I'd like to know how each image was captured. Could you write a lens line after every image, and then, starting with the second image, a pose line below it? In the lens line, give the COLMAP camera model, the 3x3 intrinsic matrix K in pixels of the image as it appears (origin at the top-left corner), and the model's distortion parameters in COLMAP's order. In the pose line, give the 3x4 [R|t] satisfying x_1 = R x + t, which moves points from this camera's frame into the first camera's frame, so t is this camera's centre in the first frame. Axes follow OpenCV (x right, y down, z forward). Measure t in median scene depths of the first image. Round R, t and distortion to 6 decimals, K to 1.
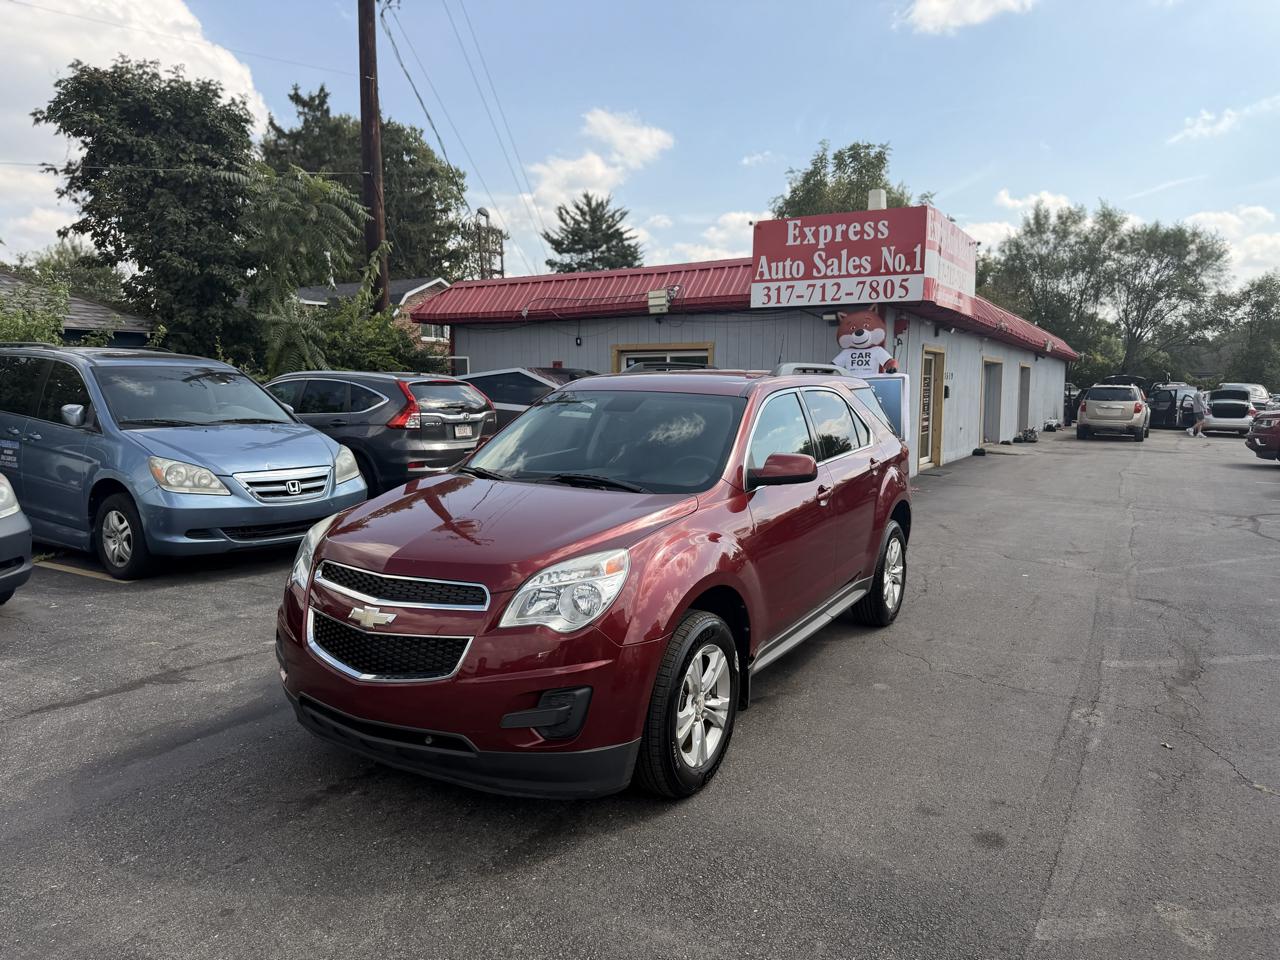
lens RADIAL K [[907.8, 0, 641.6], [0, 907.8, 474.2], [0, 0, 1]] dist [0.017471, -0.023677]
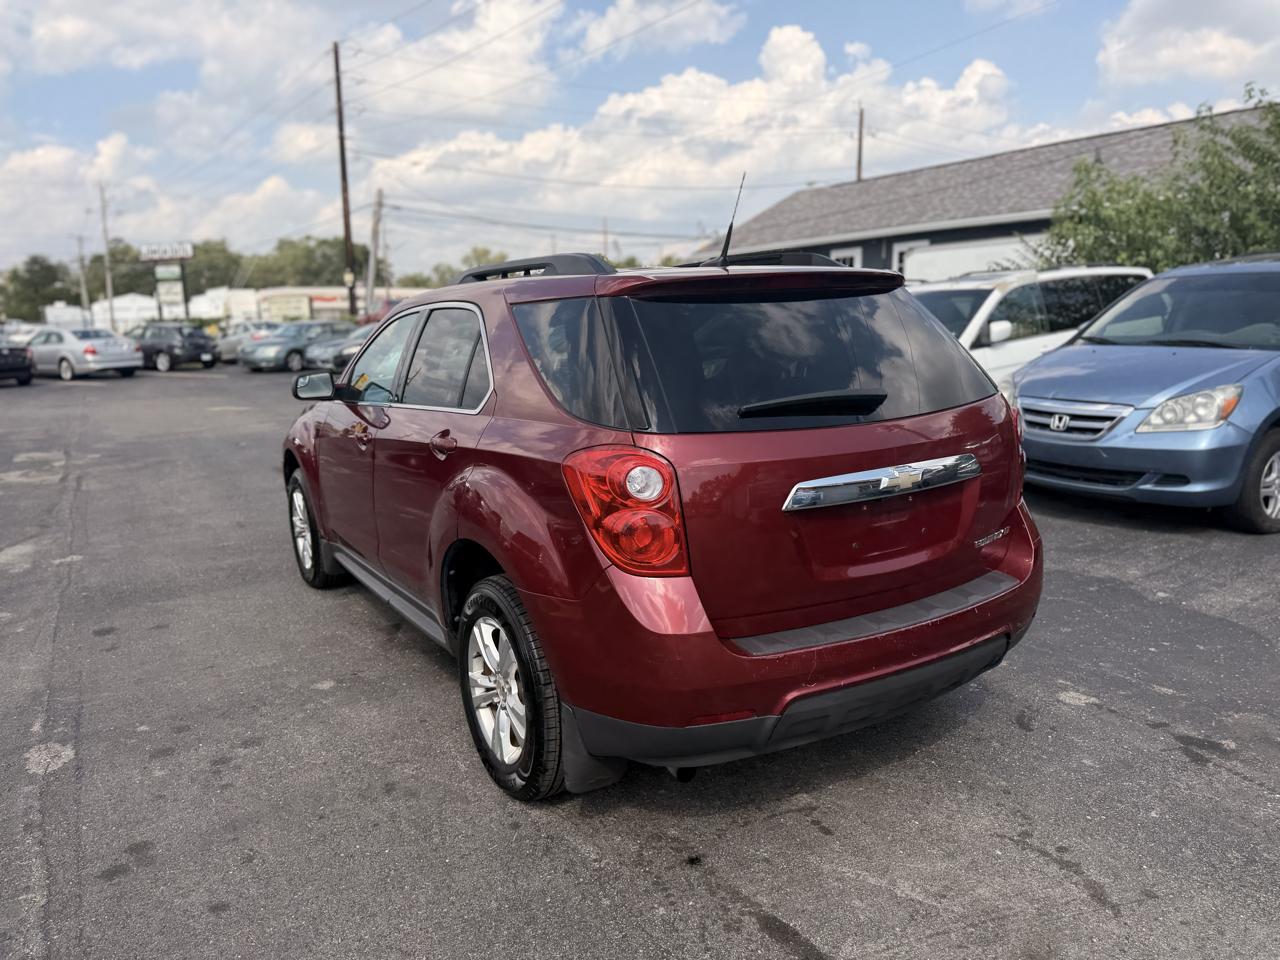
lens RADIAL K [[907.8, 0, 646.8], [0, 907.8, 489.3], [0, 0, 1]] dist [0.017471, -0.023677]
pose [[-0.468868, 0.171461, -0.866466, 0.310598], [-0.067290, 0.971193, 0.228597, -0.053473], [0.880701, 0.165486, -0.443824, 0.615354]]
